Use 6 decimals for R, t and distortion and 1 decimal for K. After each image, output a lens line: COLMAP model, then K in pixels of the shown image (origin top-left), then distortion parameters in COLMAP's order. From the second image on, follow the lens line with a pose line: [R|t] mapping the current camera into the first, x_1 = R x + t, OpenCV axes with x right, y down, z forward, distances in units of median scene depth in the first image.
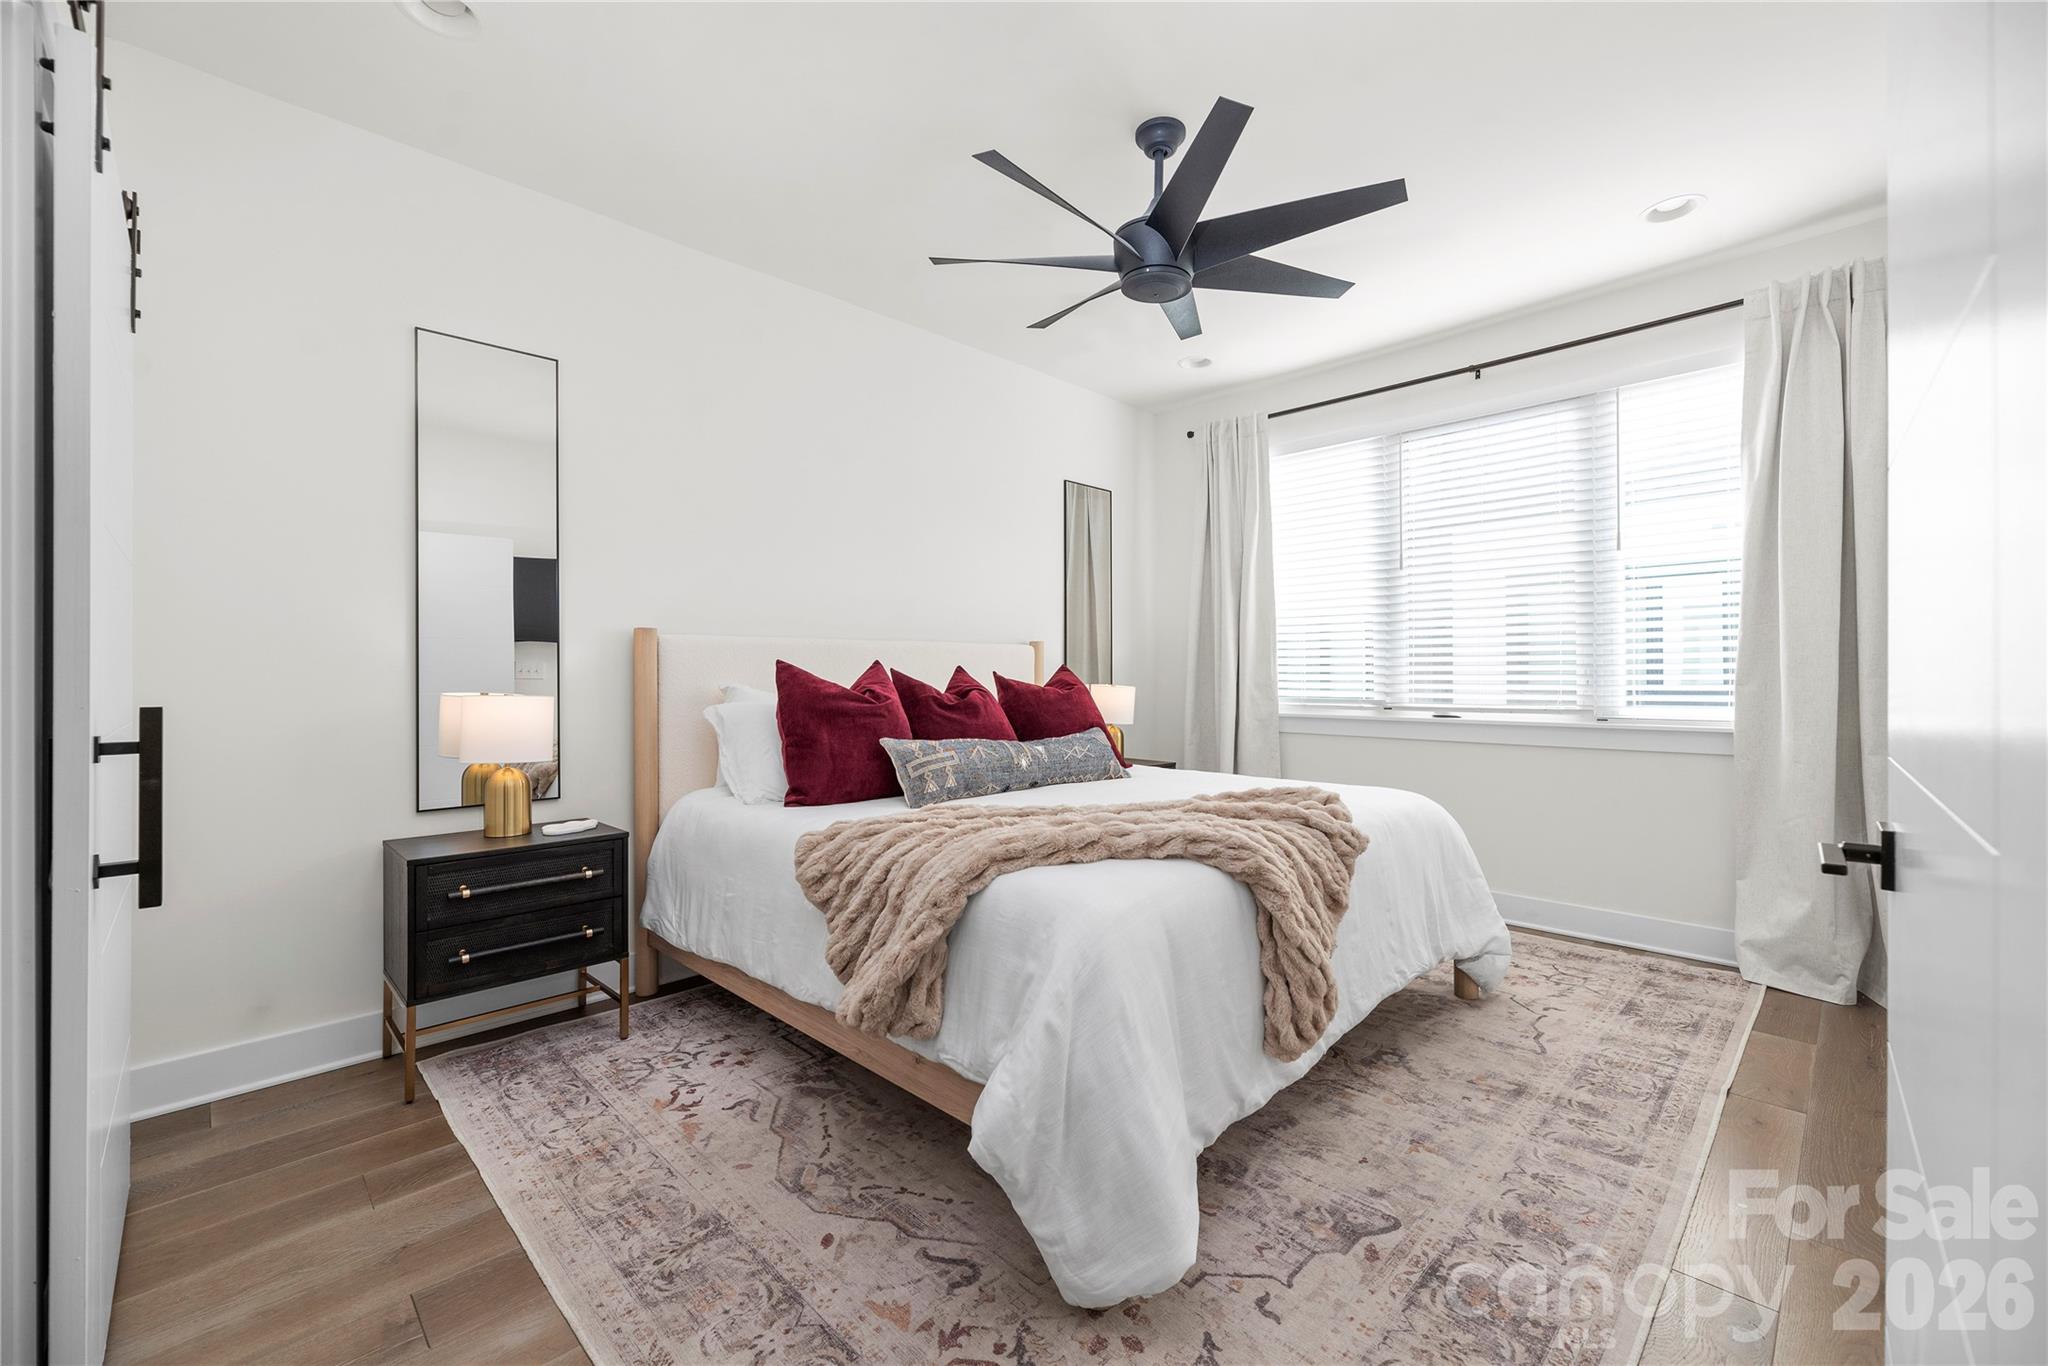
lens RADIAL K [[847.5, 0, 1024.9], [0, 847.5, 678.2], [0, 0, 1]] dist [-0.000806, -0.000119]
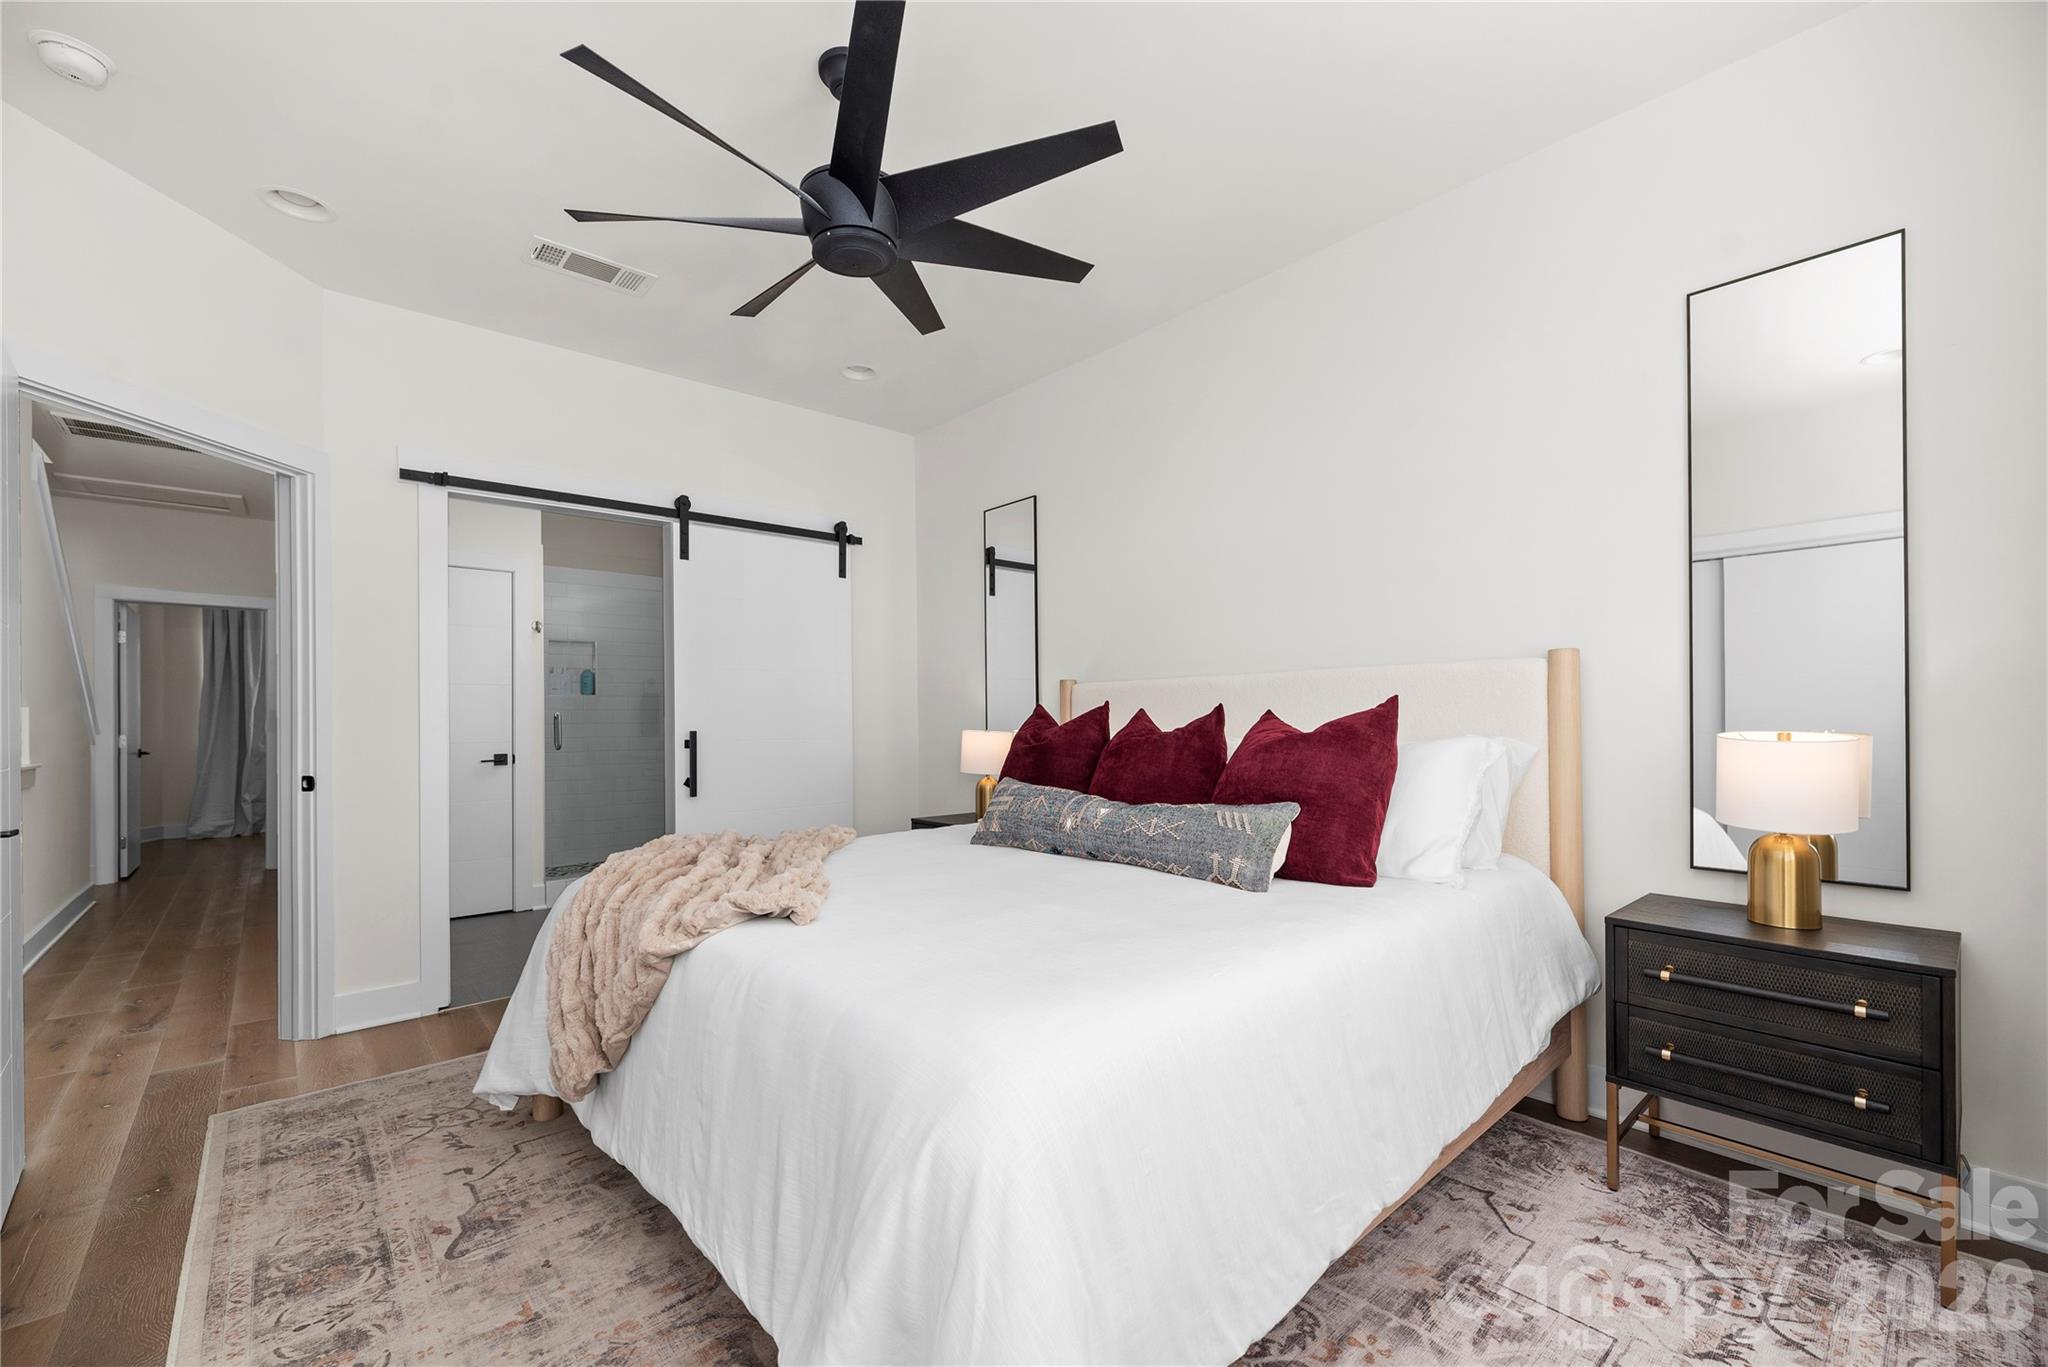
lens RADIAL K [[847.5, 0, 1011.3], [0, 847.5, 723.2], [0, 0, 1]] dist [-0.000806, -0.000119]
pose [[-0.065856, -0.007398, -0.997802, 1.386581], [-0.005094, 0.999962, -0.007078, 0.017390], [0.997816, 0.004616, -0.065891, 1.709162]]
